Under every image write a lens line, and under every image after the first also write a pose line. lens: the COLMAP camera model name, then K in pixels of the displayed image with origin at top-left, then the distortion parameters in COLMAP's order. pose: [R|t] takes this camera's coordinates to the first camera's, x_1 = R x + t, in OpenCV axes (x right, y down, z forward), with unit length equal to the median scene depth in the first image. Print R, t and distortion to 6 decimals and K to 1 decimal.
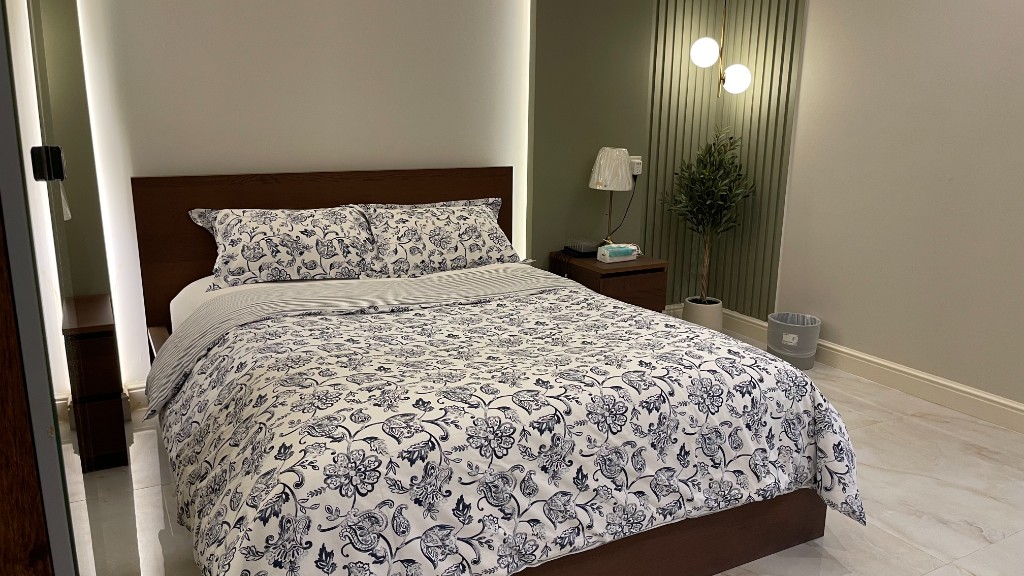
lens RADIAL K [[780.2, 0, 517.1], [0, 780.2, 285.2], [0, 0, 1]] dist [0.082600, -0.171465]
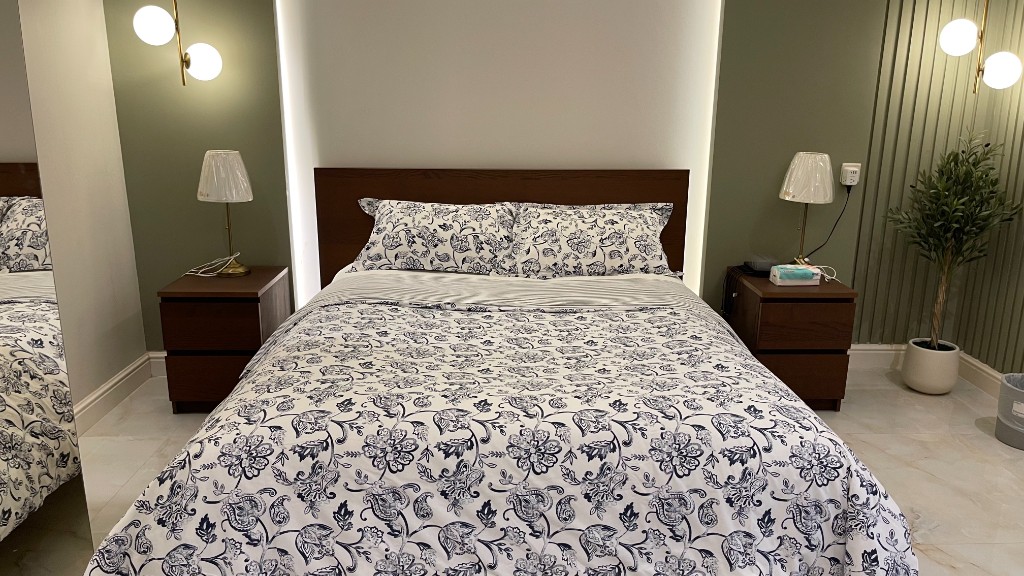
lens RADIAL K [[773.1, 0, 512.9], [0, 773.1, 292.3], [0, 0, 1]] dist [0.068401, -0.090918]
pose [[0.886577, 0.110555, -0.449176, 0.293428], [-0.102416, 0.993835, 0.042464, -0.033132], [0.451101, 0.008356, 0.892434, 0.113880]]
